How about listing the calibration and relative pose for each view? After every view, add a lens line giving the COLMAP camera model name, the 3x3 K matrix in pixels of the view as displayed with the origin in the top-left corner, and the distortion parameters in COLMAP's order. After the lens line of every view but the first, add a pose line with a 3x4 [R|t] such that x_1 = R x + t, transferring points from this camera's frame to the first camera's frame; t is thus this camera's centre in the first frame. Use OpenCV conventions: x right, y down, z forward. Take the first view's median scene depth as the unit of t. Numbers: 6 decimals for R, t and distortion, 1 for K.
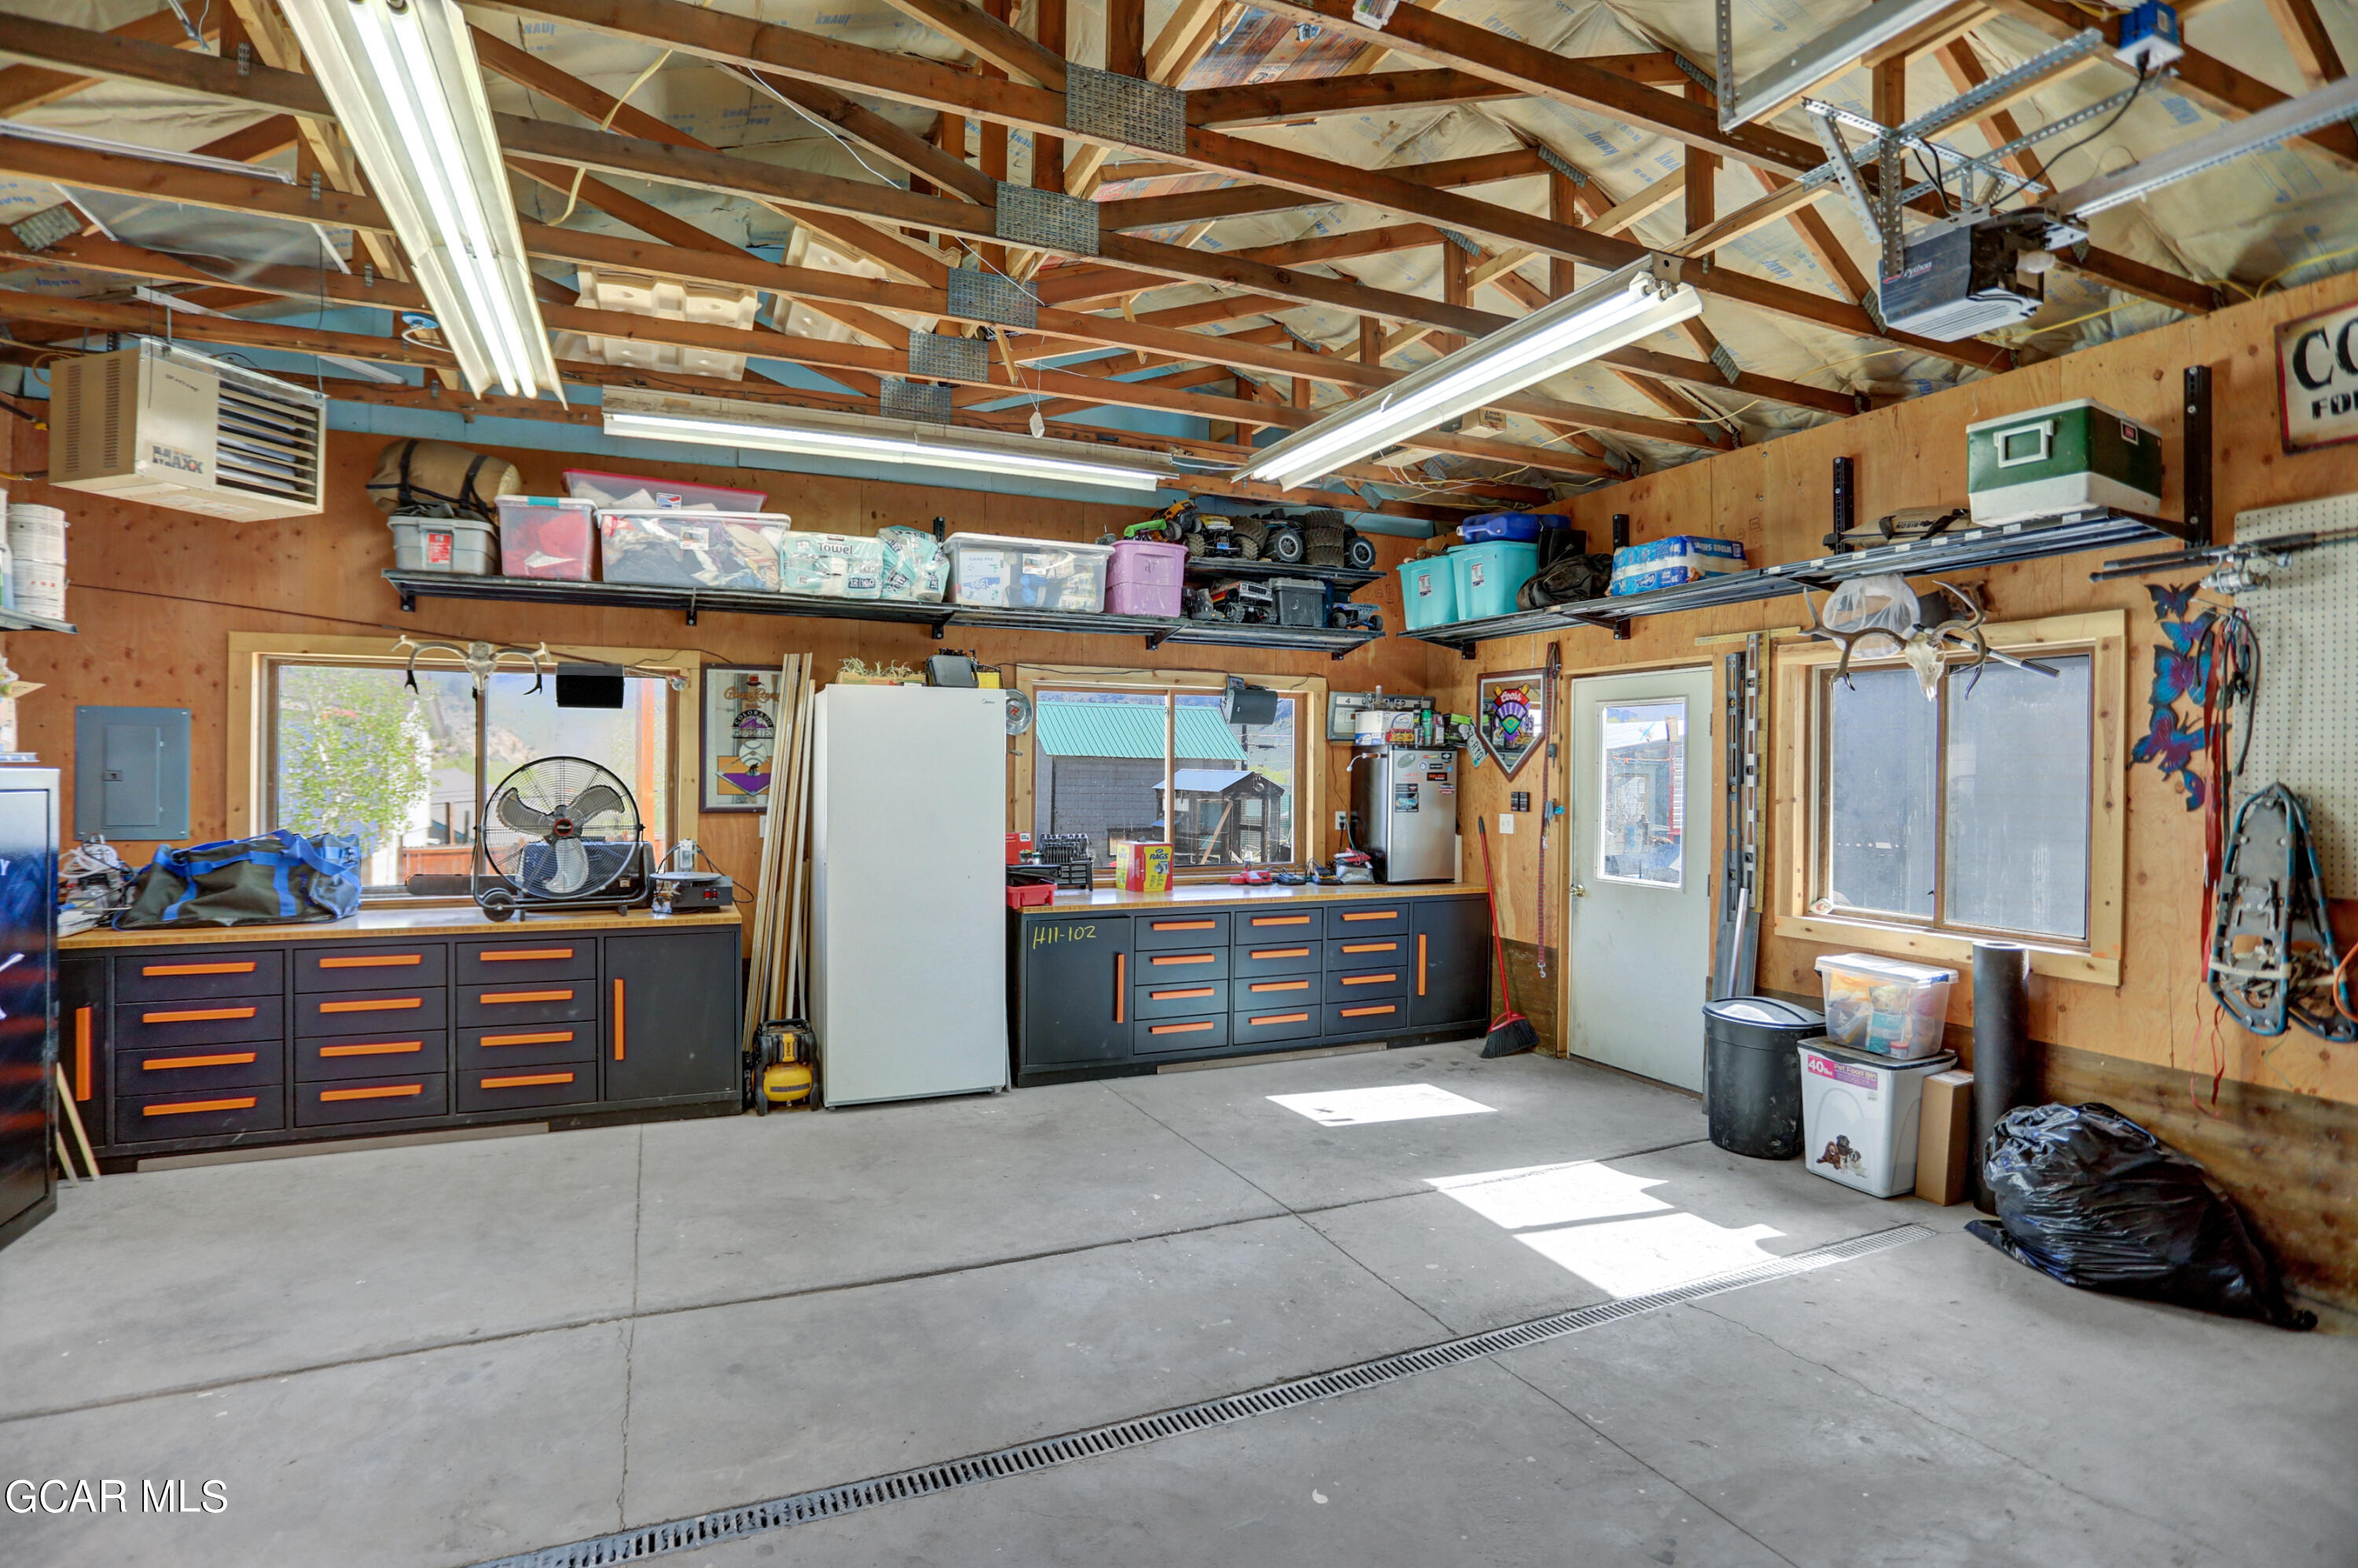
lens RADIAL K [[1151.7, 0, 1178.2], [0, 1151.7, 777.3], [0, 0, 1]] dist [-0.000221, -0.000031]
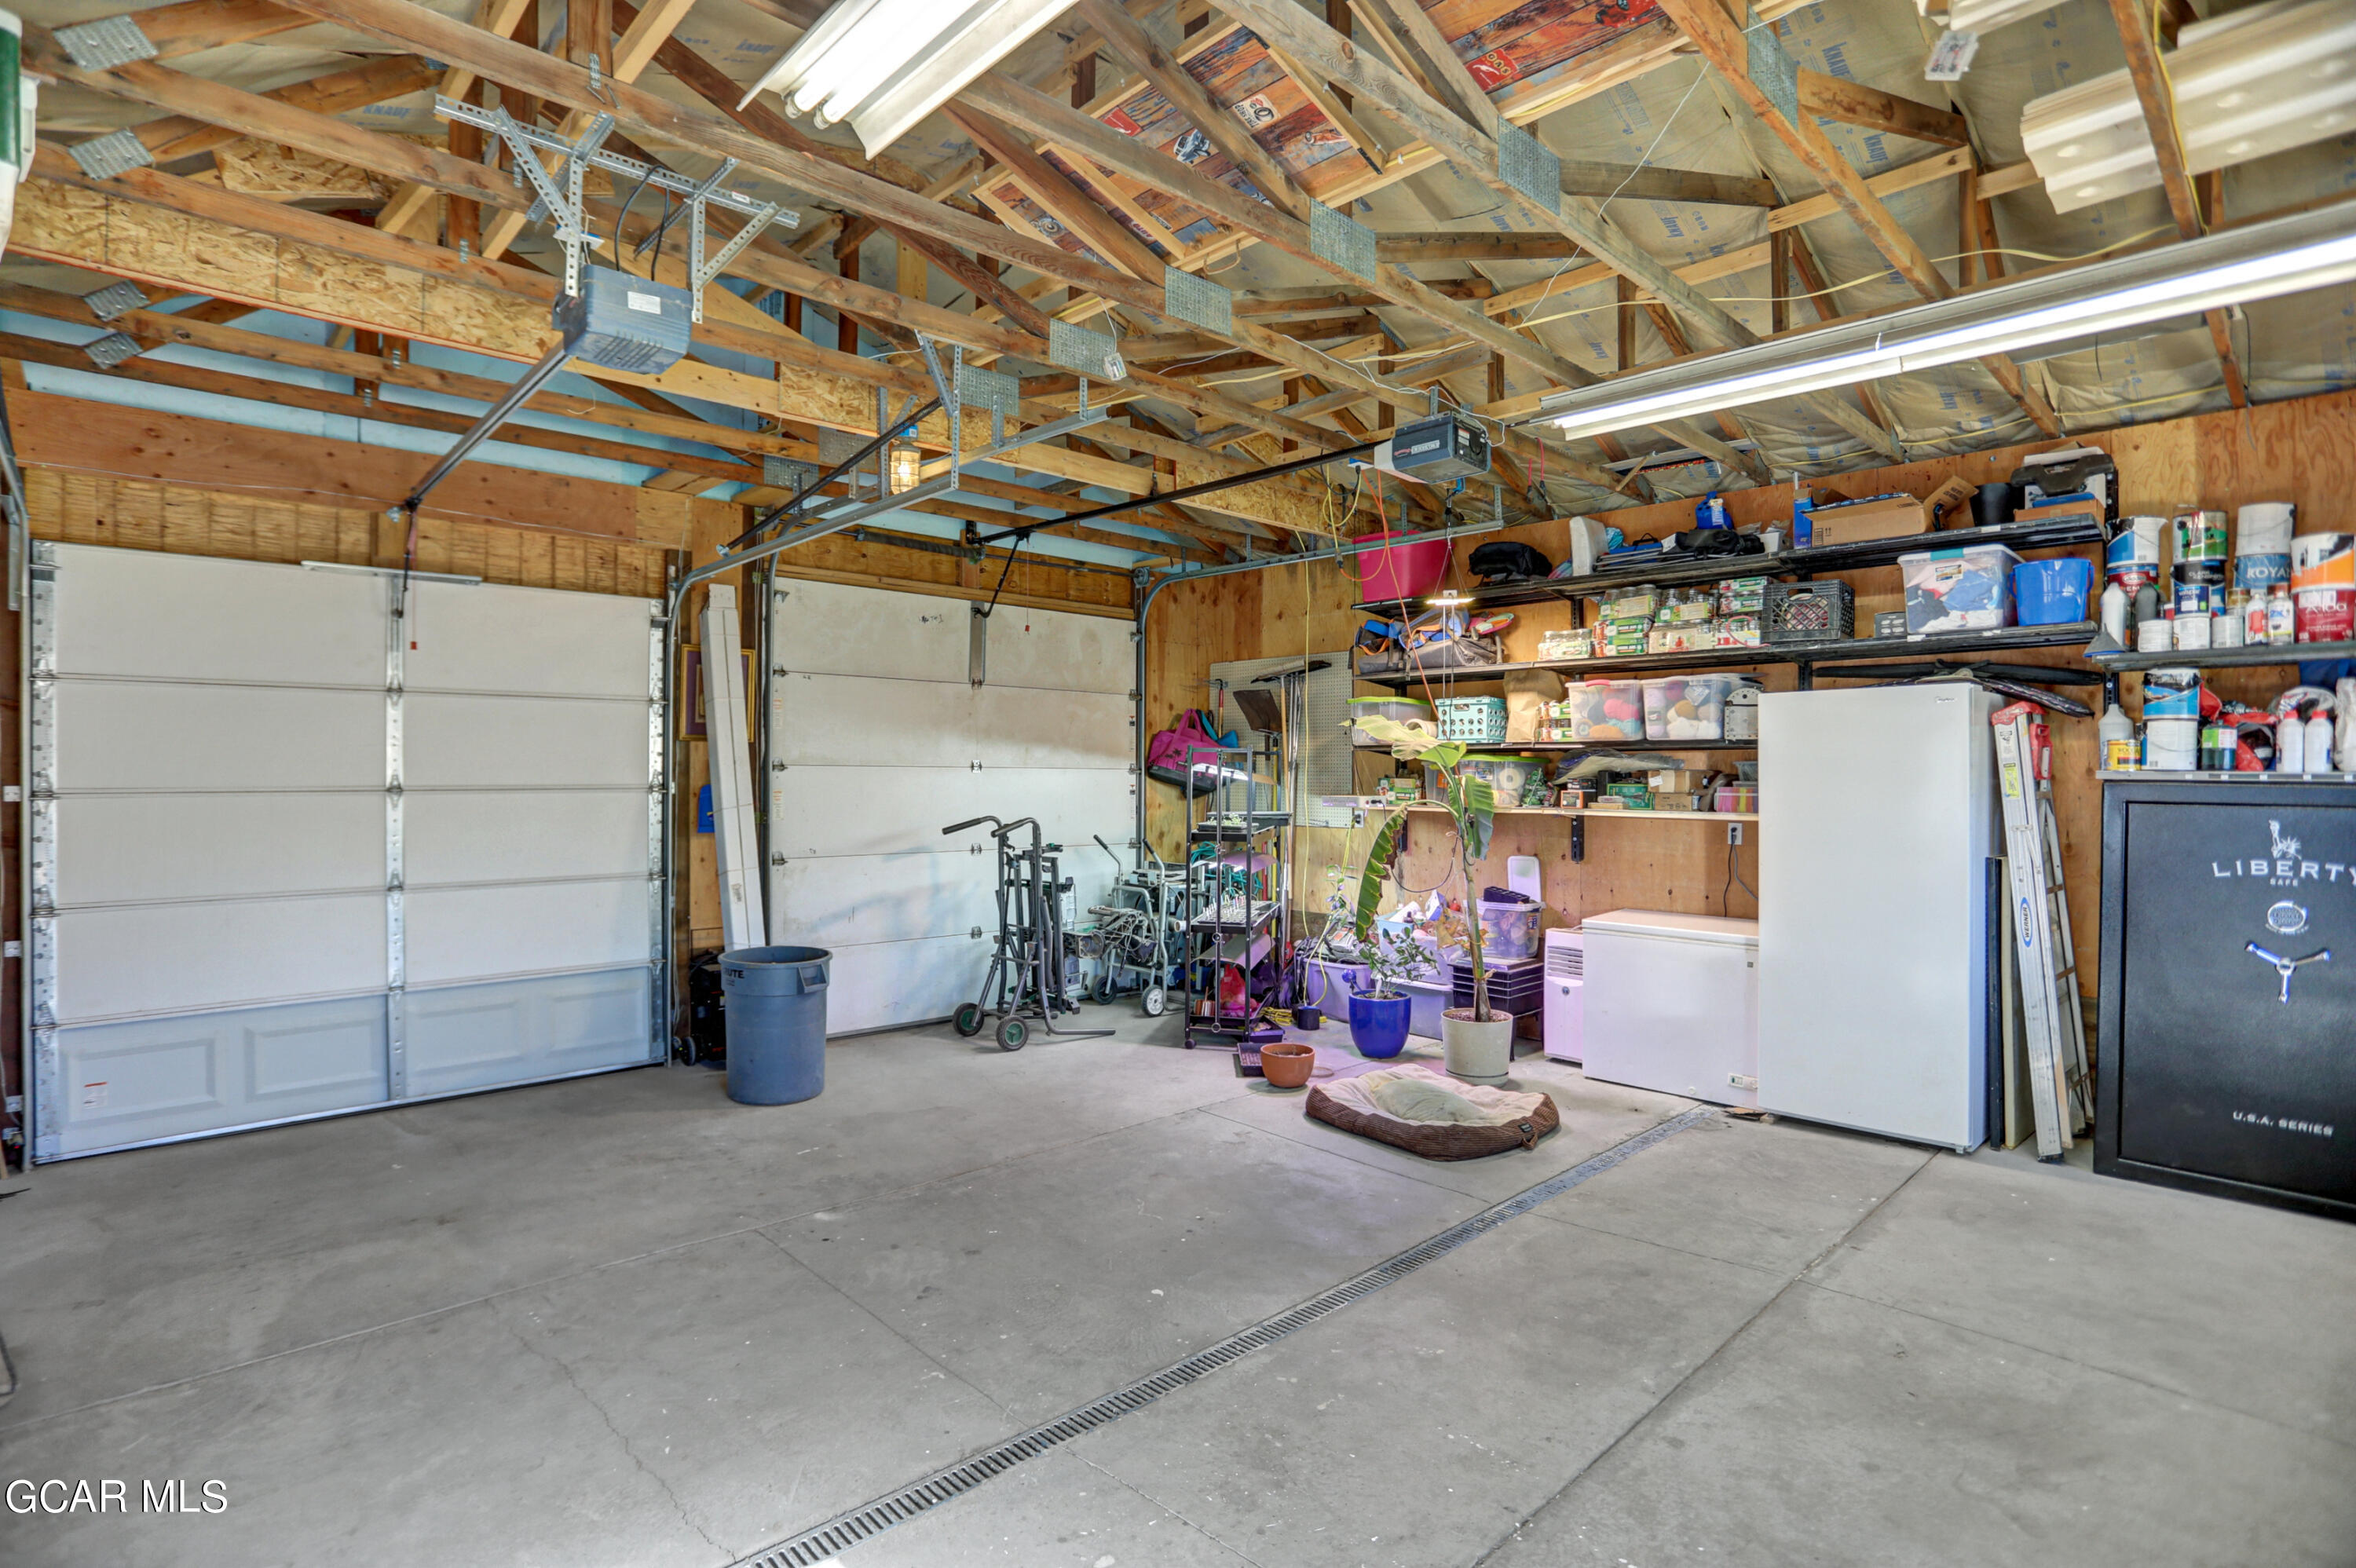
lens RADIAL K [[1150.7, 0, 1176.6], [0, 1150.7, 779.0], [0, 0, 1]] dist [-0.000221, -0.000031]
pose [[-0.940602, -0.012210, -0.339290, 0.462780], [-0.015195, 0.999866, 0.006144, -0.008120], [0.339170, 0.010935, -0.940662, 1.834587]]
